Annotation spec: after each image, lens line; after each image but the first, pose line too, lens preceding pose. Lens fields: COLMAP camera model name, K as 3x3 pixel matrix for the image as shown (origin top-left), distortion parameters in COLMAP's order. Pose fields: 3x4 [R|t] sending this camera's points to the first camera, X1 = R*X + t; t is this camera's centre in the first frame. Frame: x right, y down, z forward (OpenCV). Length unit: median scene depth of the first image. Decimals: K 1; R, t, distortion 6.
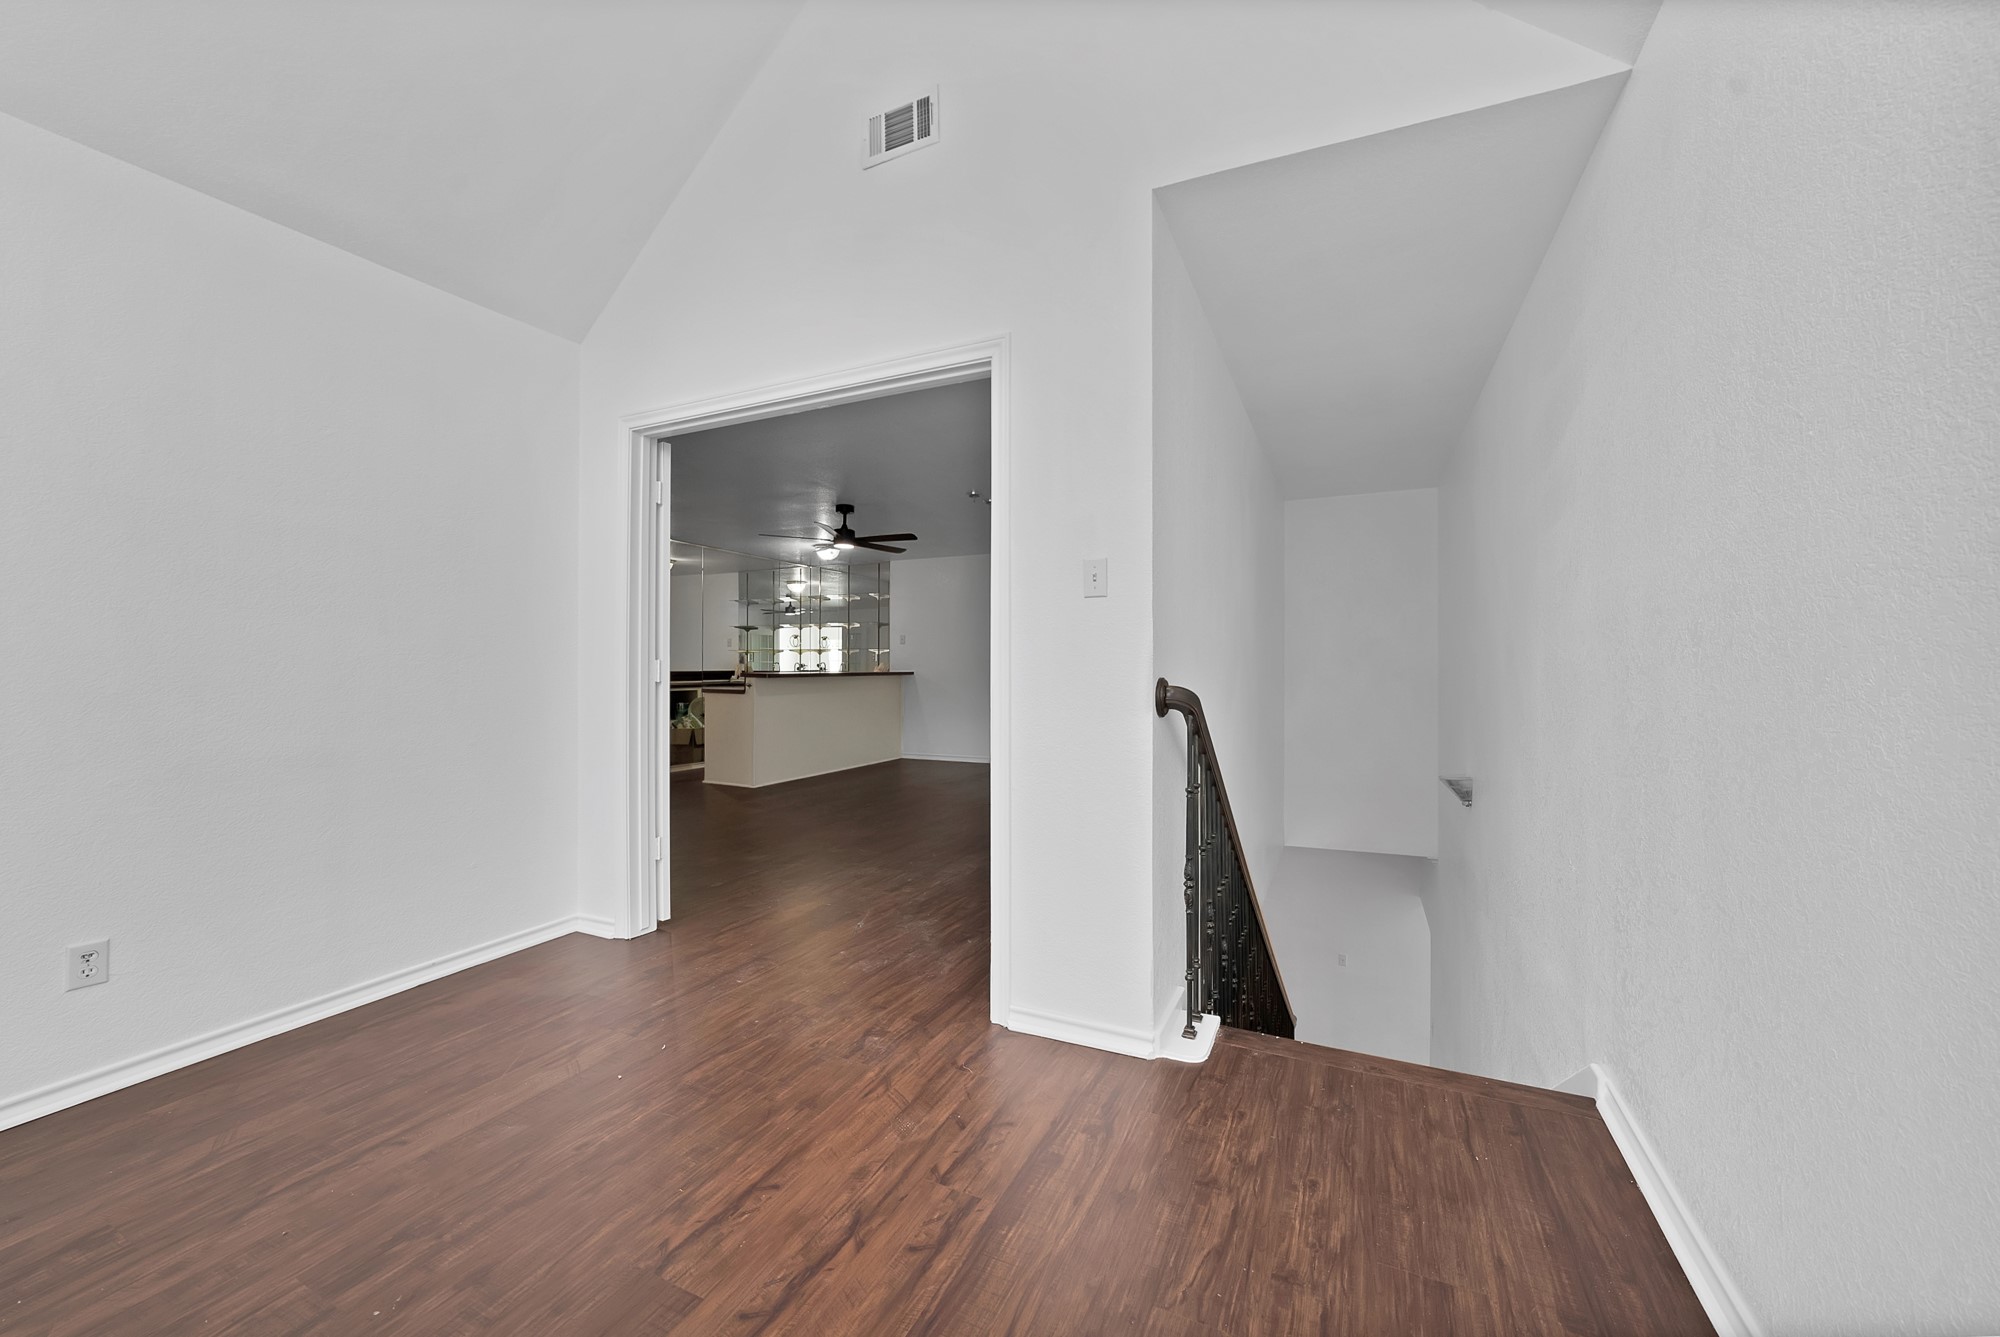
lens RADIAL K [[722.2, 0, 1000.2], [0, 722.2, 654.5], [0, 0, 1]] dist [-0.024191, 0.006137]
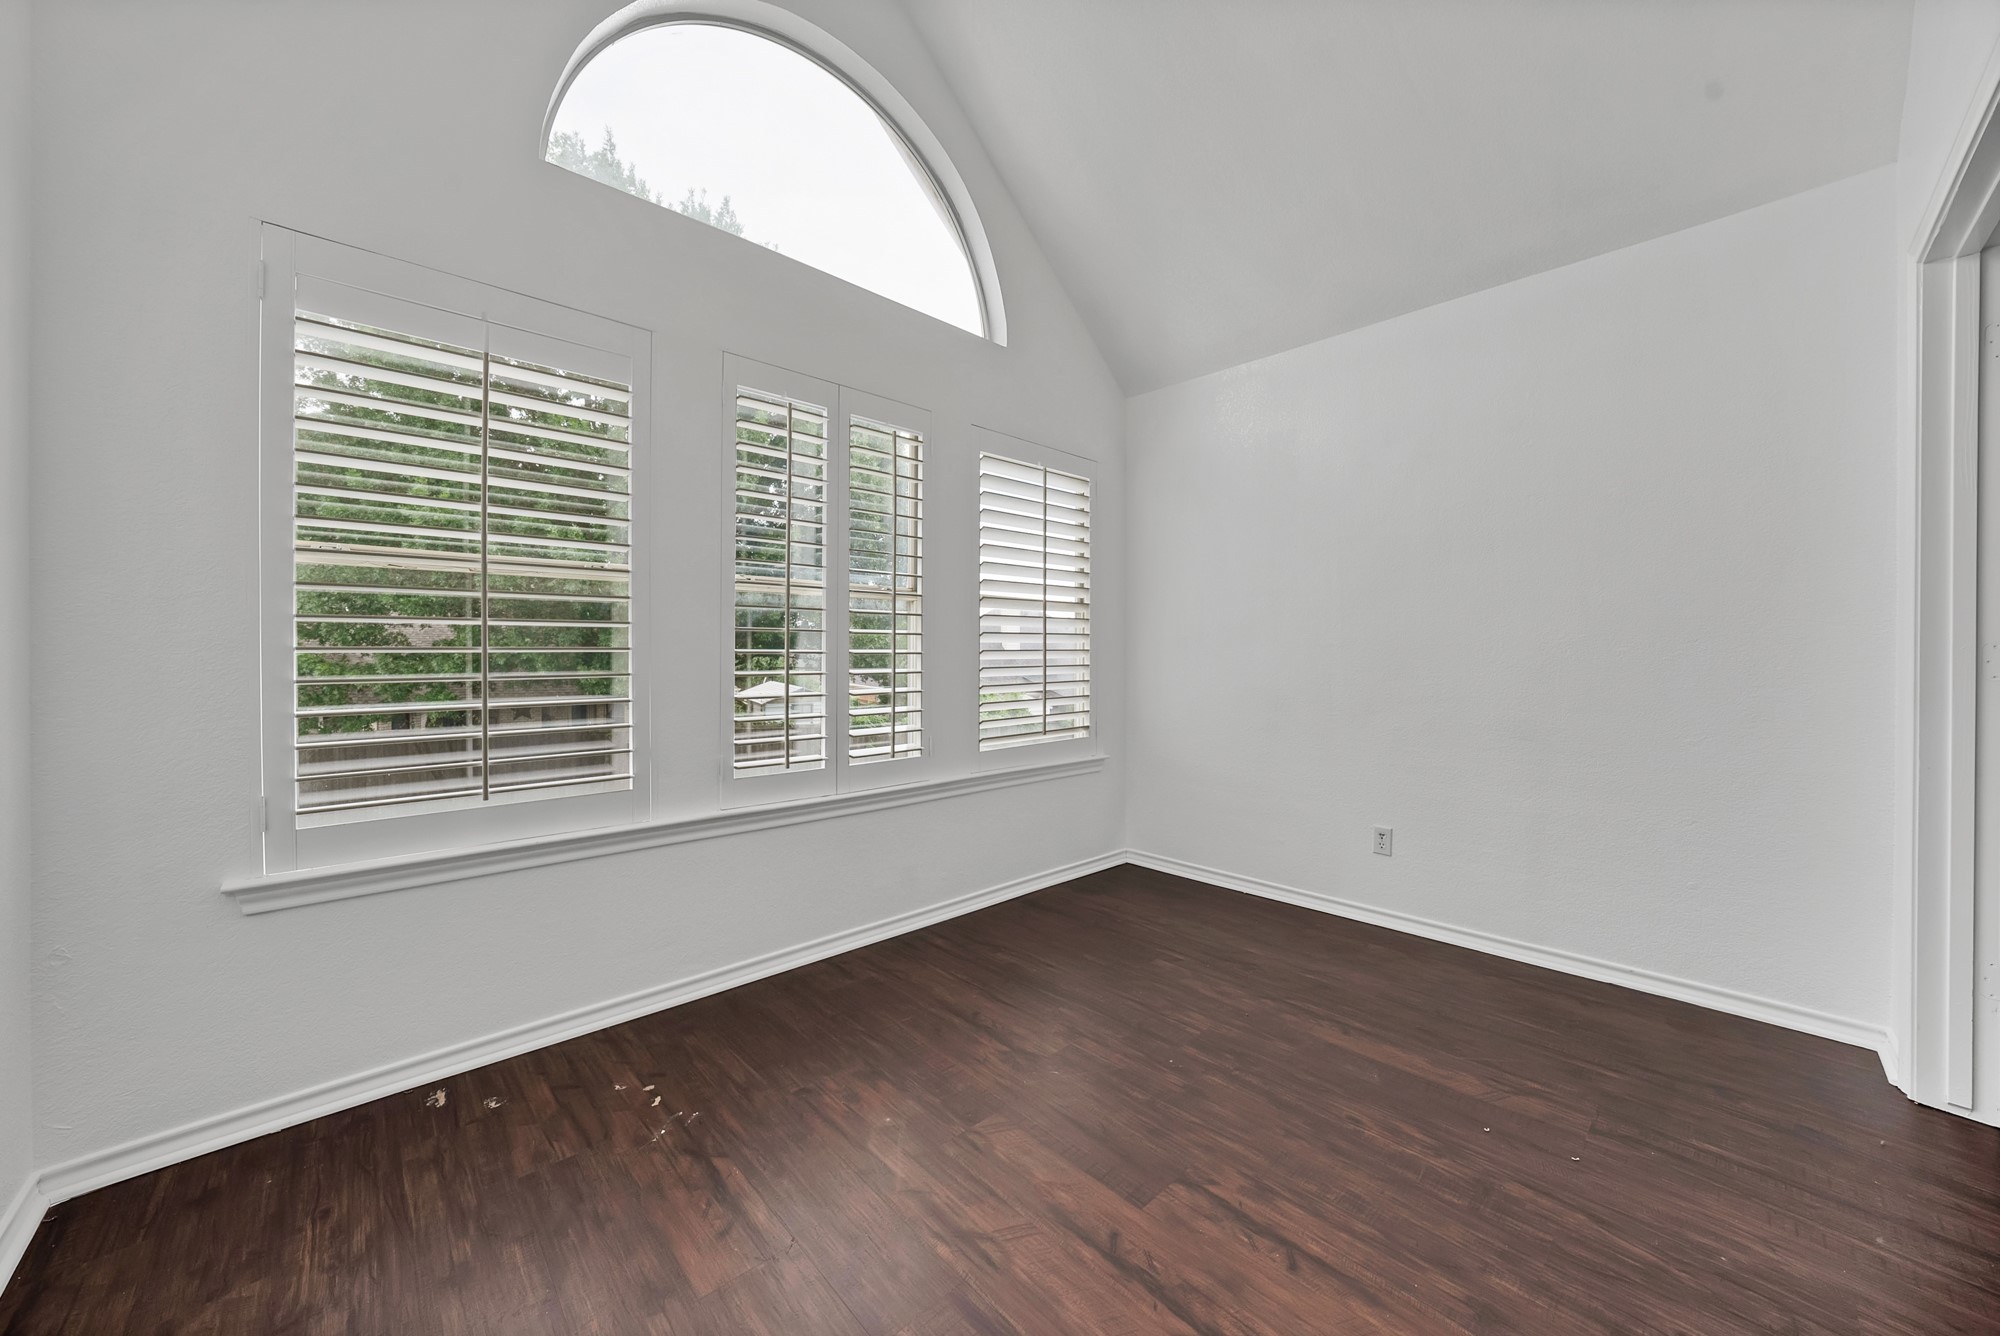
lens RADIAL K [[722.2, 0, 1000.2], [0, 722.2, 654.0], [0, 0, 1]] dist [-0.024191, 0.006137]
pose [[-0.342403, 0.009185, -0.939508, 0.563113], [0.010643, 0.999926, 0.005897, 0.028309], [0.939493, -0.007980, -0.342475, 0.960404]]
